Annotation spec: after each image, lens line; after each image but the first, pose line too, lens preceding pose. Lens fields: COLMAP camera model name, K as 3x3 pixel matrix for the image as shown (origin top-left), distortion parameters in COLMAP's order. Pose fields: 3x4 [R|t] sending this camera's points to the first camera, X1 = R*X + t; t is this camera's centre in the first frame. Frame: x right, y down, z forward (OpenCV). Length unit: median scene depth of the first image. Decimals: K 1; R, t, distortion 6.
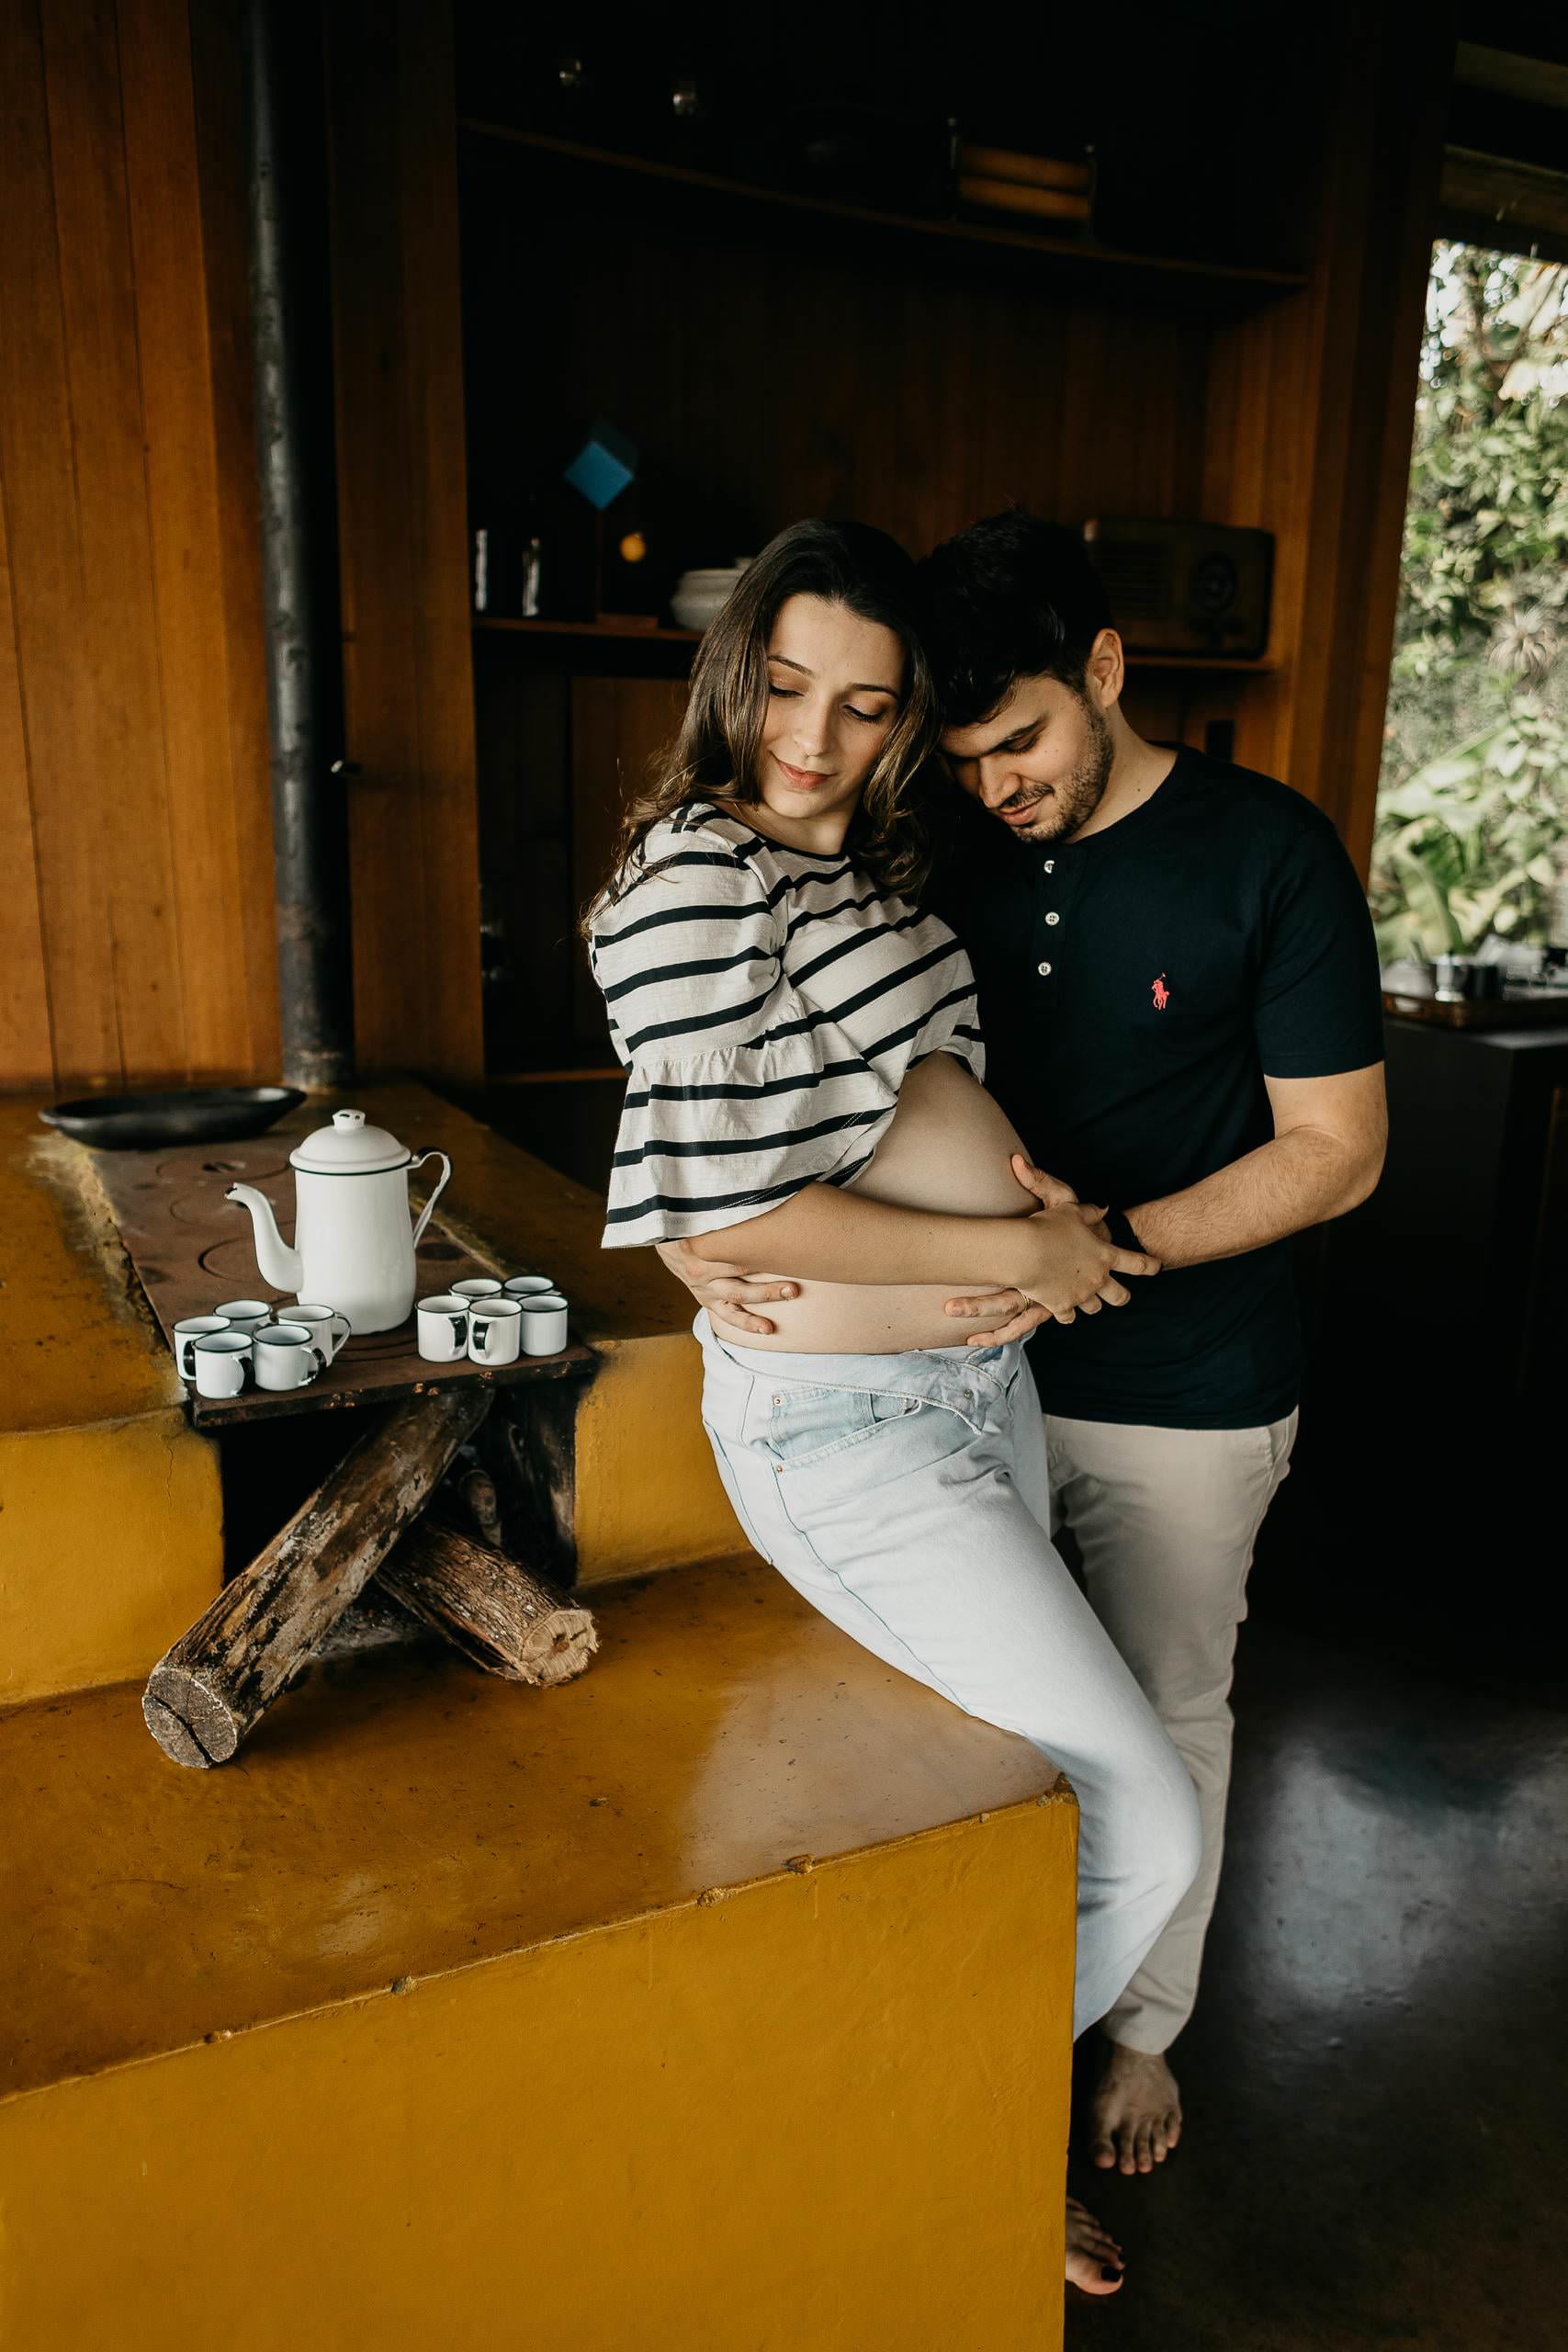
lens RADIAL K [[1867.8, 0, 780.5], [0, 1867.8, 1168.6], [0, 0, 1]] dist [0.042913, 0.006804]
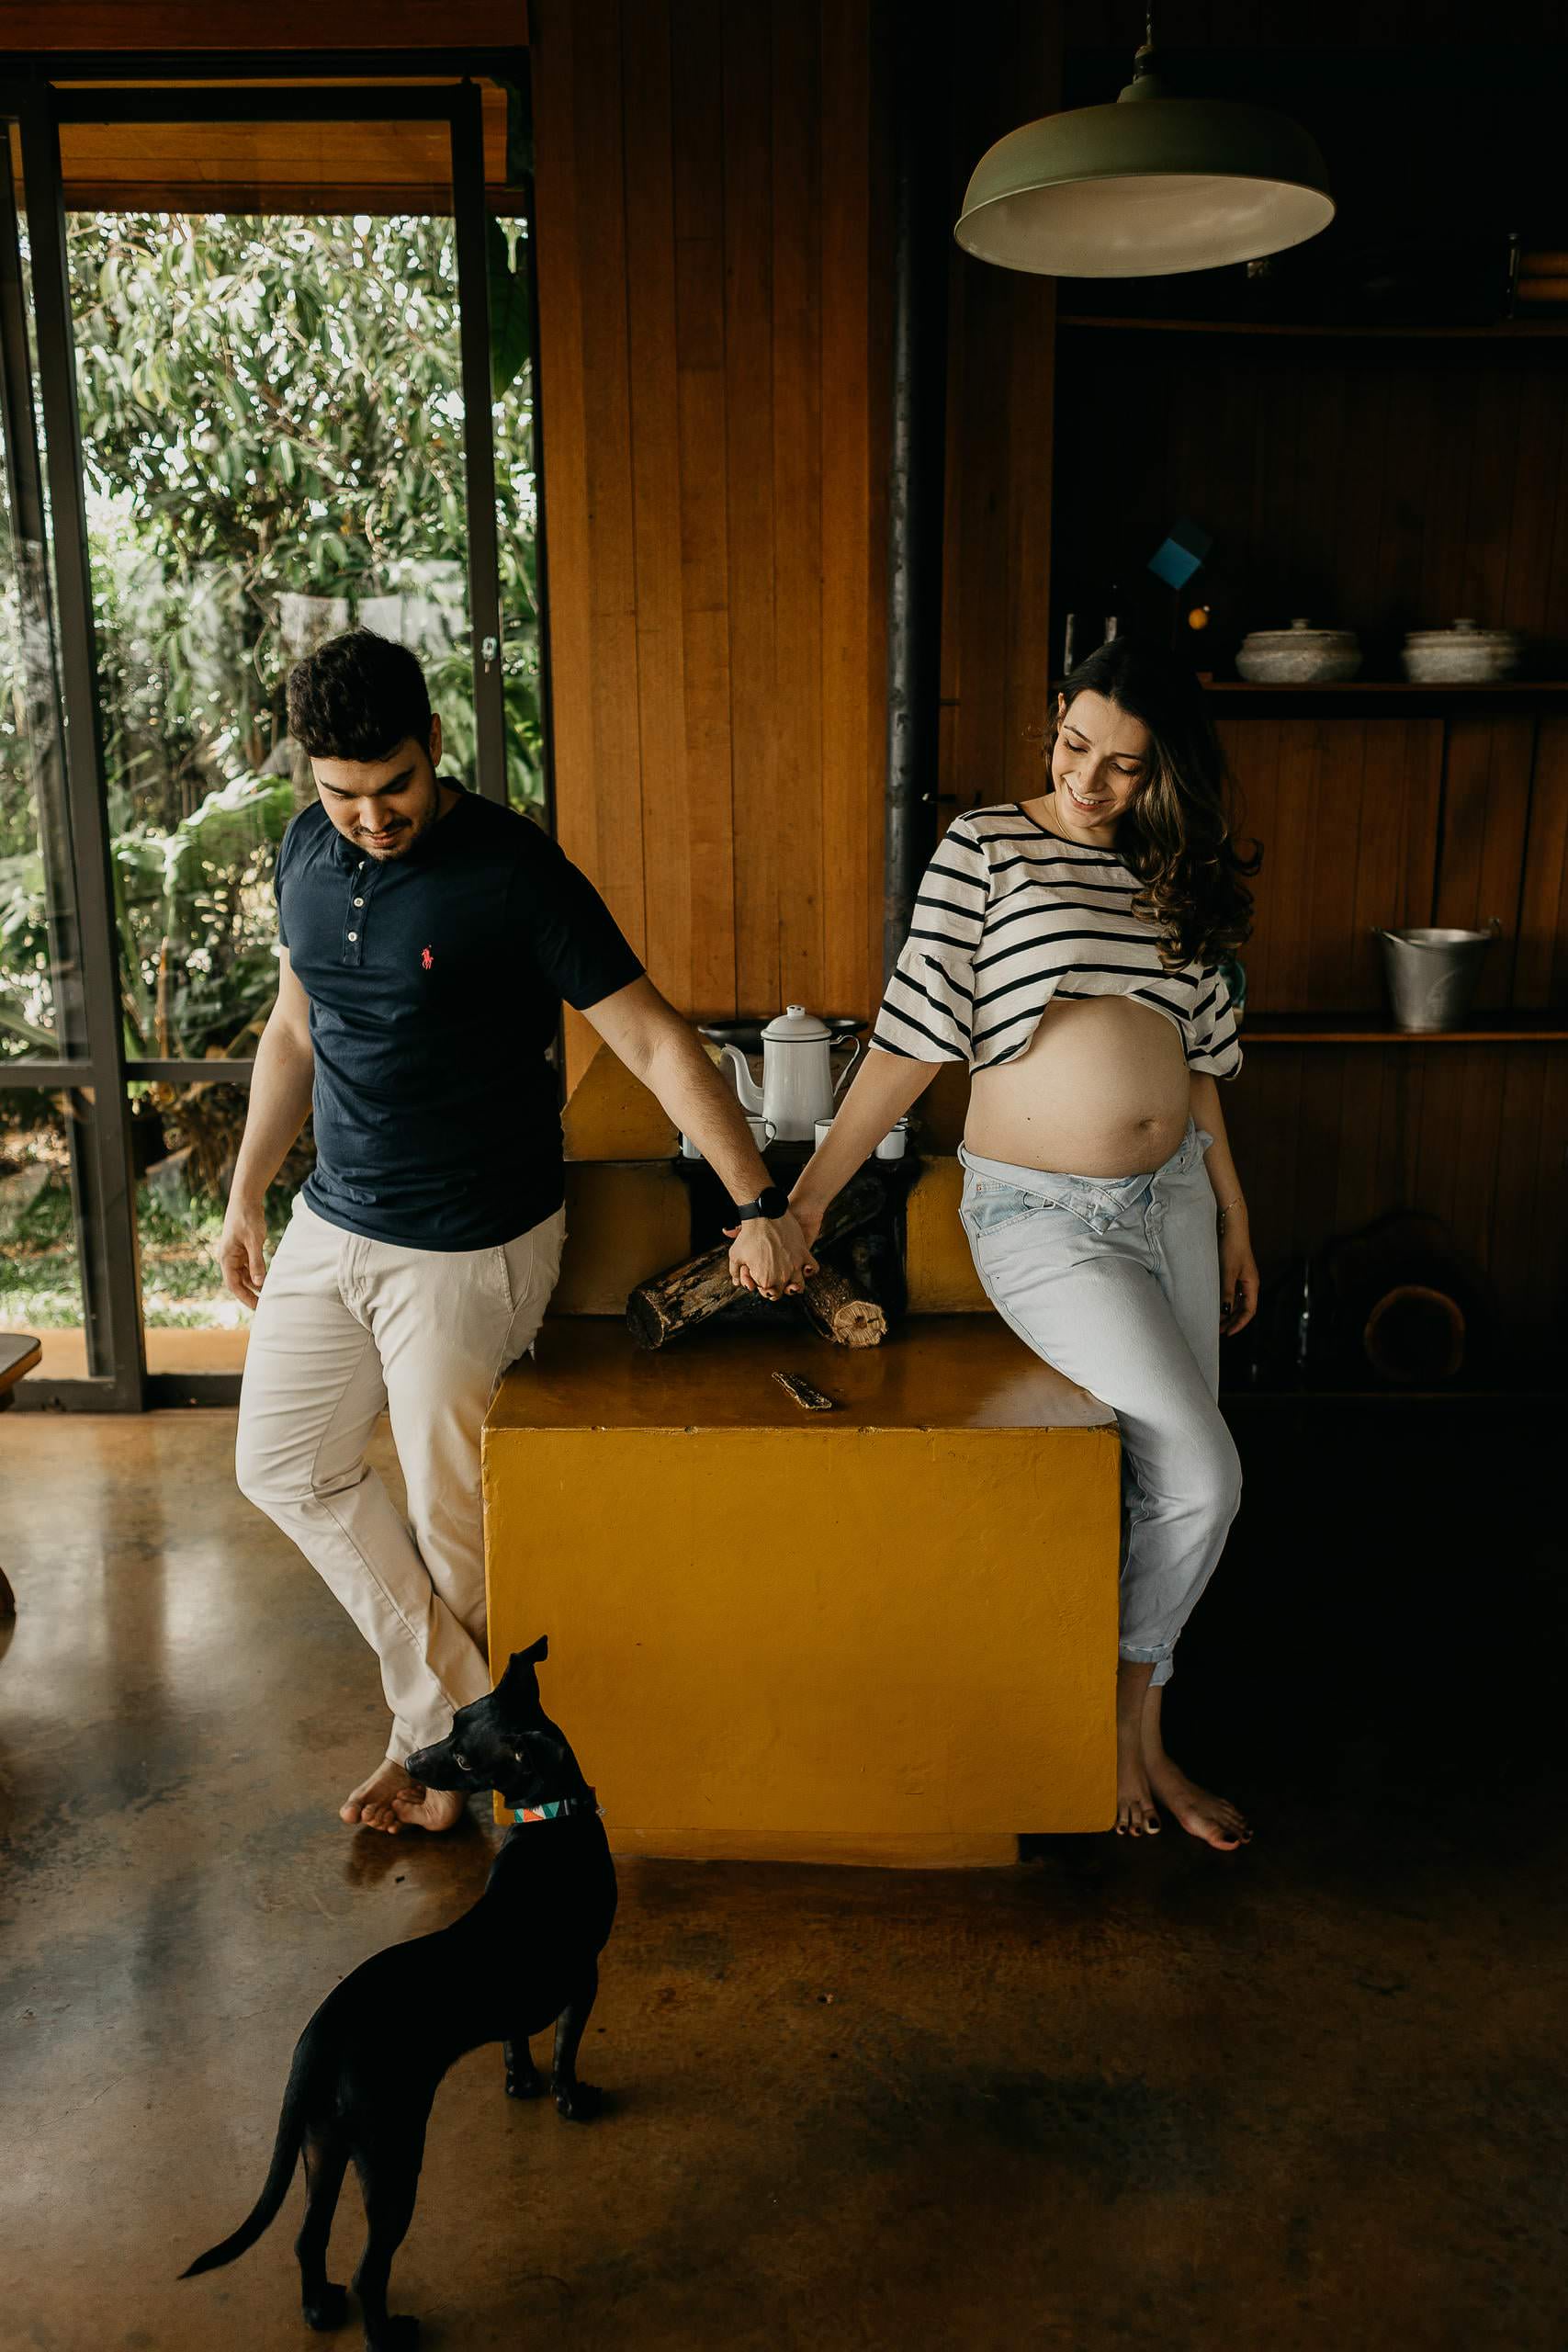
lens RADIAL K [[1867.8, 0, 787.1], [0, 1867.8, 1180.8], [0, 0, 1]] dist [0.042913, 0.006804]
pose [[0.899626, 0.078550, -0.429538, 0.293740], [-0.079610, 0.996705, 0.015533, 0.057592], [0.429342, 0.020222, 0.902915, -0.301094]]
